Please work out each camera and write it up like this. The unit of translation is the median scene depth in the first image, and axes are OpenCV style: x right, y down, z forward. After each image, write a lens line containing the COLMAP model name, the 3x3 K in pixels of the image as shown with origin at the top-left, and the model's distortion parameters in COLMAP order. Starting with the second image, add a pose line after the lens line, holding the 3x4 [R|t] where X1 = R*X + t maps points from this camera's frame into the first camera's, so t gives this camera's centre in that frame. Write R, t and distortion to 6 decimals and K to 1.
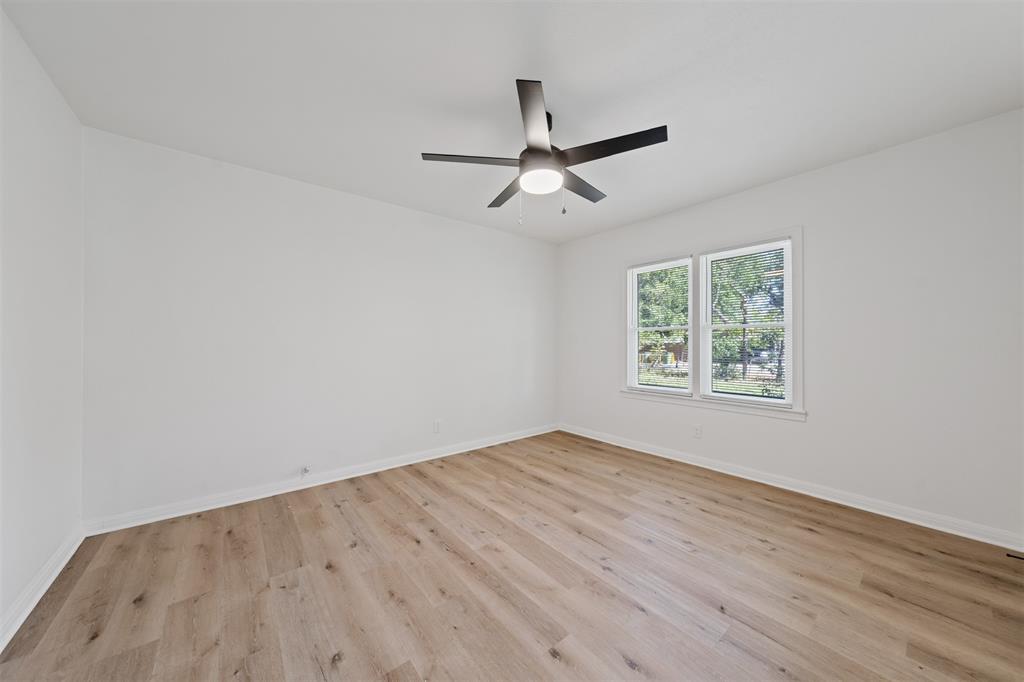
lens RADIAL K [[353.0, 0, 512.6], [0, 353.0, 340.0], [0, 0, 1]] dist [-0.001905, -0.000002]
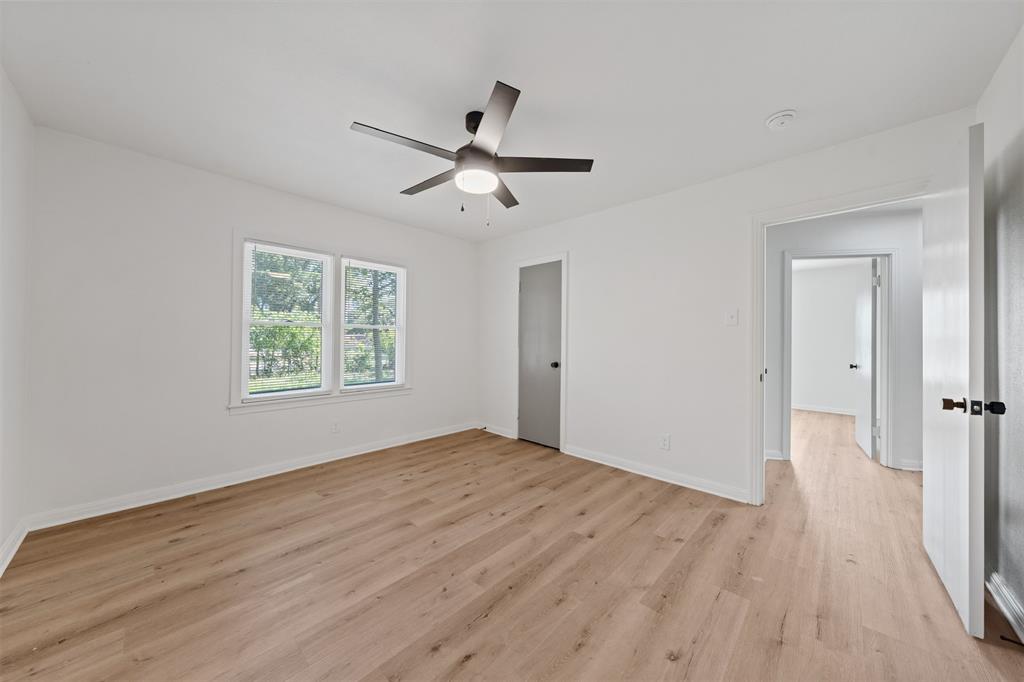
lens RADIAL K [[353.0, 0, 512.6], [0, 353.0, 340.0], [0, 0, 1]] dist [-0.001905, -0.000002]
pose [[-0.143852, 0.000563, 0.989599, -0.784850], [-0.013118, 0.999911, -0.002476, 0.003199], [-0.989512, -0.013338, -0.143832, 0.883196]]
